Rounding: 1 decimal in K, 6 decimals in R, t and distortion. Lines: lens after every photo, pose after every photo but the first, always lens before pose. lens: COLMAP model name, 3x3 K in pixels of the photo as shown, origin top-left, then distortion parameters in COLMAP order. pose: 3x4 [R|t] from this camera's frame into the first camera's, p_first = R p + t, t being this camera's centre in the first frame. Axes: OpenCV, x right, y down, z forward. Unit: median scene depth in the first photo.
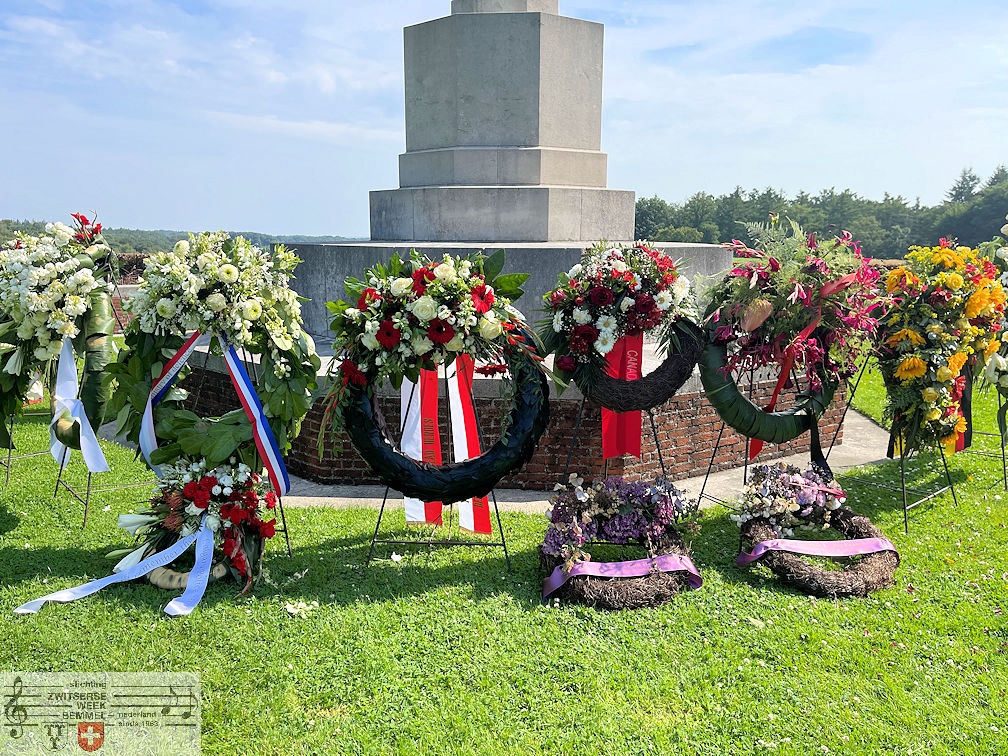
lens RADIAL K [[750.0, 0, 504.0], [0, 750.0, 378.0], [0, 0, 1]] dist [0.078133, -0.105270]
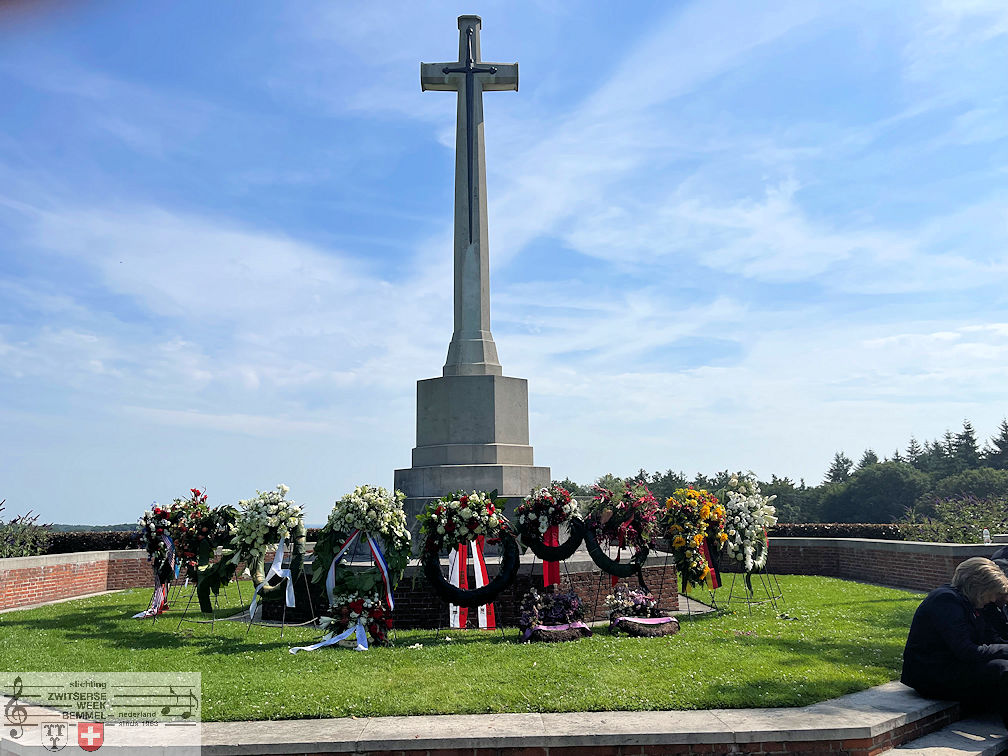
lens RADIAL K [[750.0, 0, 504.0], [0, 750.0, 378.0], [0, 0, 1]] dist [0.078133, -0.105270]
pose [[0.993945, -0.000403, 0.109878, -0.229065], [0.040430, 0.931183, -0.362303, 0.343514], [-0.102171, 0.364551, 0.925561, -1.245455]]
